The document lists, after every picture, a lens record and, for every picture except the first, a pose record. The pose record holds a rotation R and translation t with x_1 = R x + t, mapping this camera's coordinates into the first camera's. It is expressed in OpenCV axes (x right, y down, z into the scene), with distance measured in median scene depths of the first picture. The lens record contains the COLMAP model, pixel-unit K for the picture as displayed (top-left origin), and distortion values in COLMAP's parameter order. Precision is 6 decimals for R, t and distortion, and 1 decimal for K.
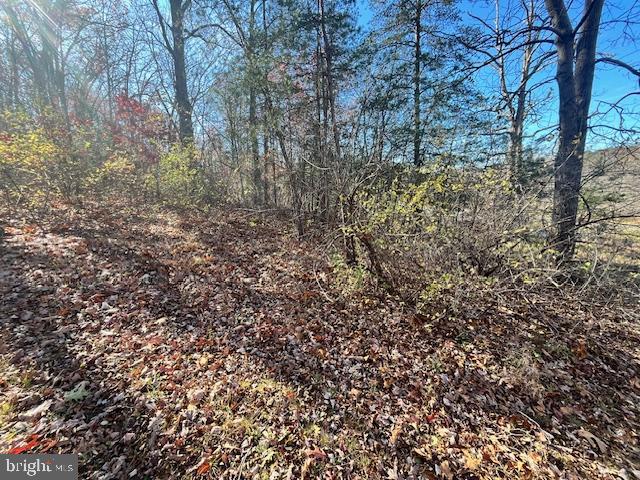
lens RADIAL K [[253.2, 0, 320.3], [0, 253.2, 241.0], [0, 0, 1]] dist [-0.009972, 0.000851]
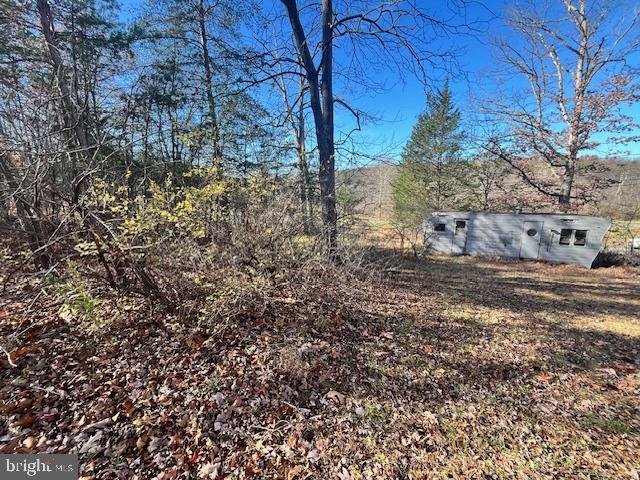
lens RADIAL K [[253.2, 0, 316.1], [0, 253.2, 240.1], [0, 0, 1]] dist [-0.009972, 0.000851]
pose [[0.783894, -0.101528, 0.612538, 0.250802], [0.114022, 0.993302, 0.018720, -0.000830], [-0.610336, 0.055169, 0.790220, 0.027541]]
